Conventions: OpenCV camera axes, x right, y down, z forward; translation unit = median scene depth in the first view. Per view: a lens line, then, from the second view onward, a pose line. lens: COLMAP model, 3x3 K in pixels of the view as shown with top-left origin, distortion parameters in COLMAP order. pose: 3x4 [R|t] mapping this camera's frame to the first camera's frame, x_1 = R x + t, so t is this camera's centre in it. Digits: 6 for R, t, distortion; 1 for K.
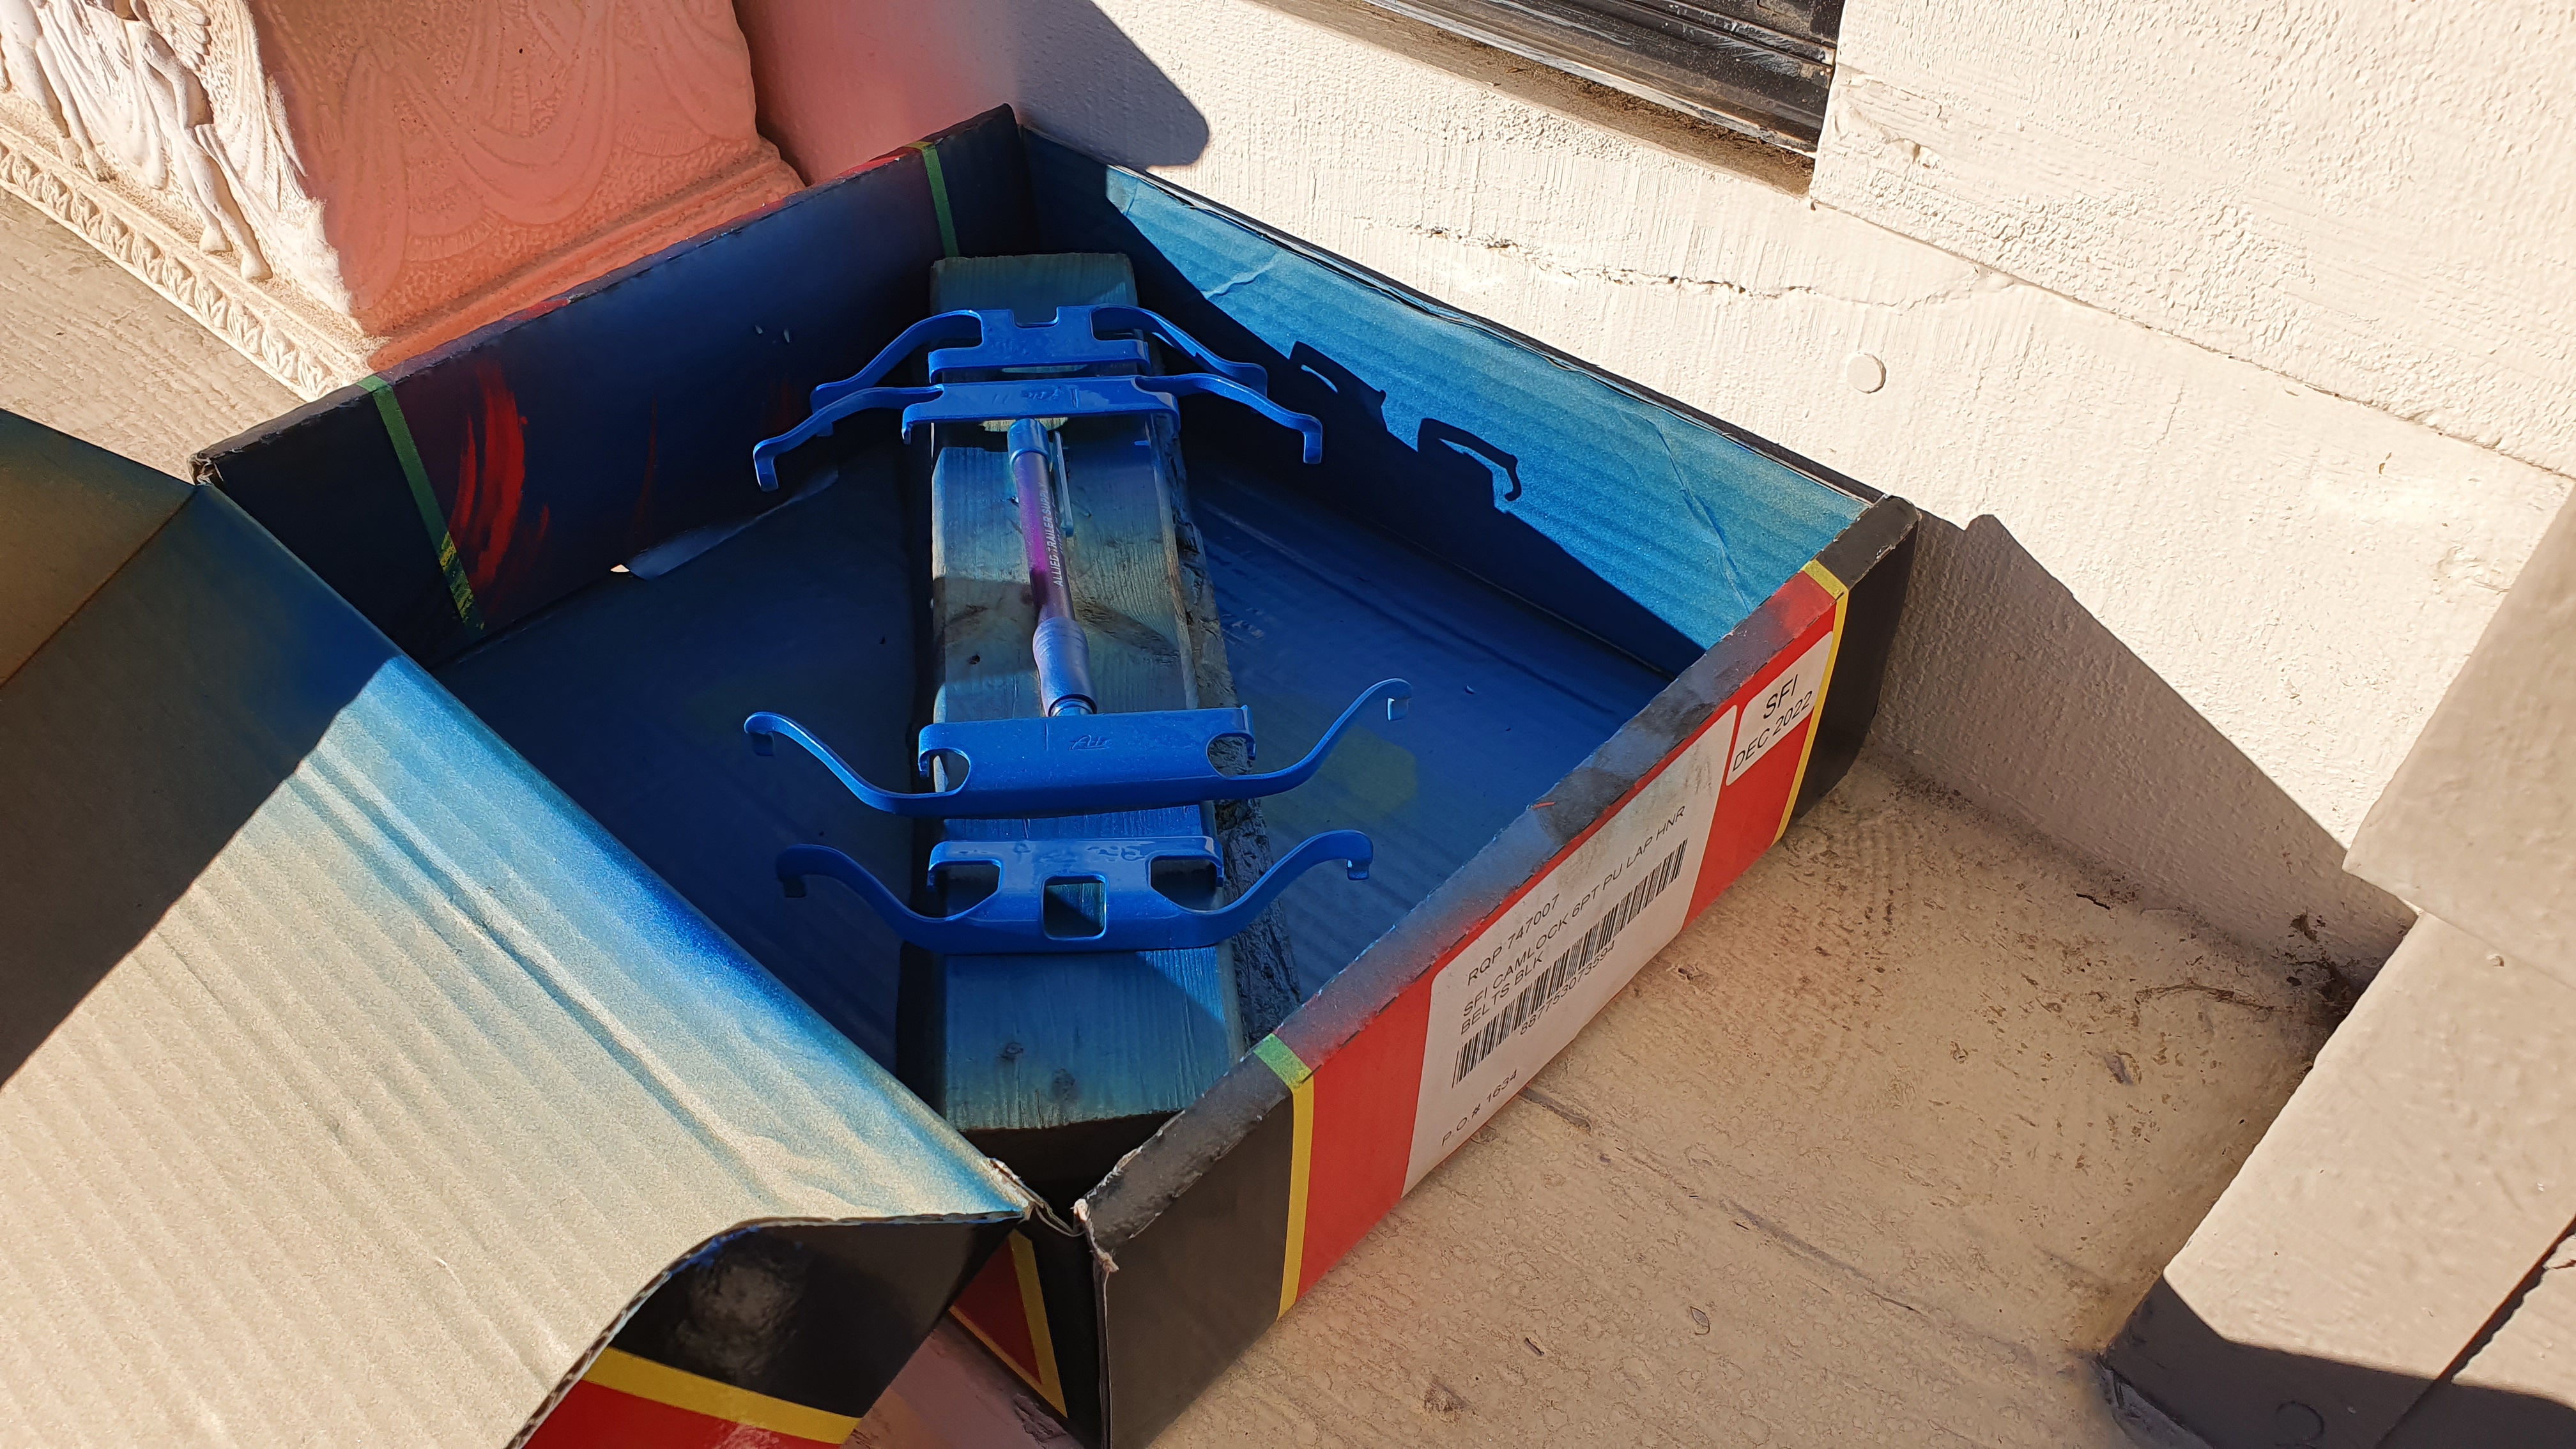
lens RADIAL K [[1949.1, 0, 1315.3], [0, 1949.1, 871.9], [0, 0, 1]] dist [-0.027174, 0.062352]
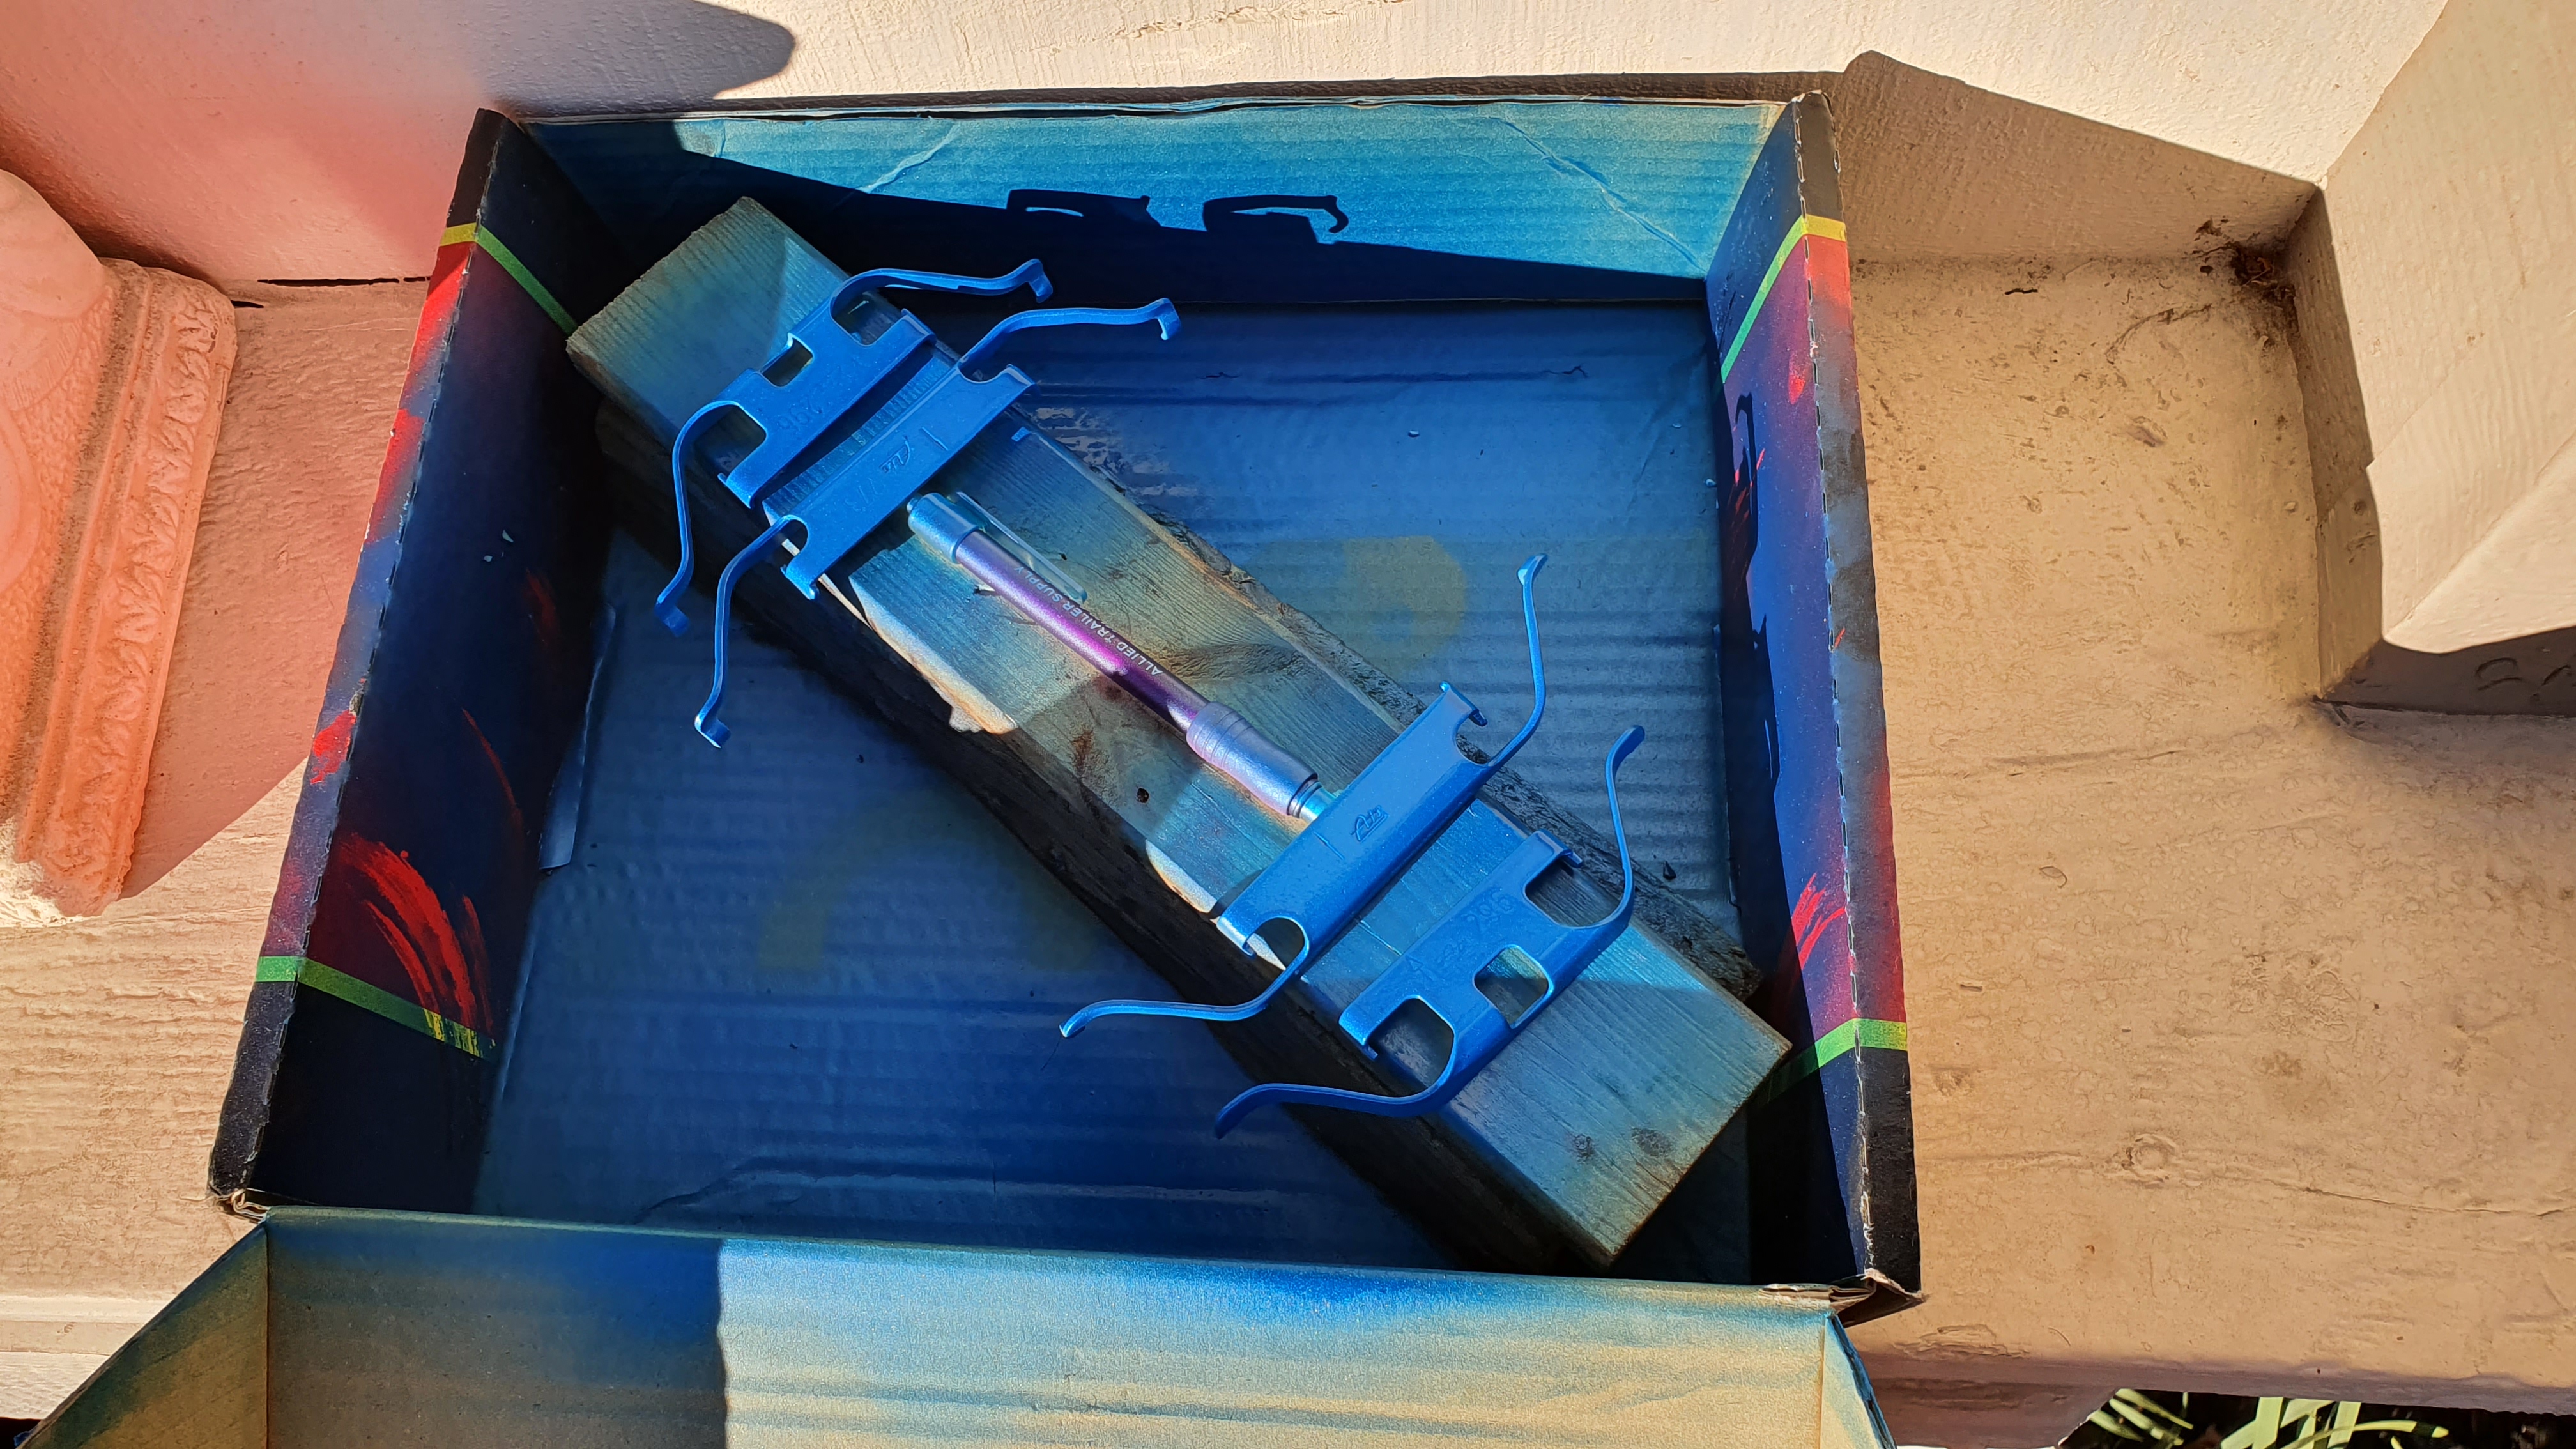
lens RADIAL K [[1940.9, 0, 1288.0], [0, 1940.9, 724.5], [0, 0, 1]] dist [-0.074240, 0.137979]
pose [[0.765362, -0.617122, 0.182707, -0.253302], [0.505475, 0.752100, 0.422895, -0.457838], [-0.398392, -0.231314, 0.887568, 0.156549]]
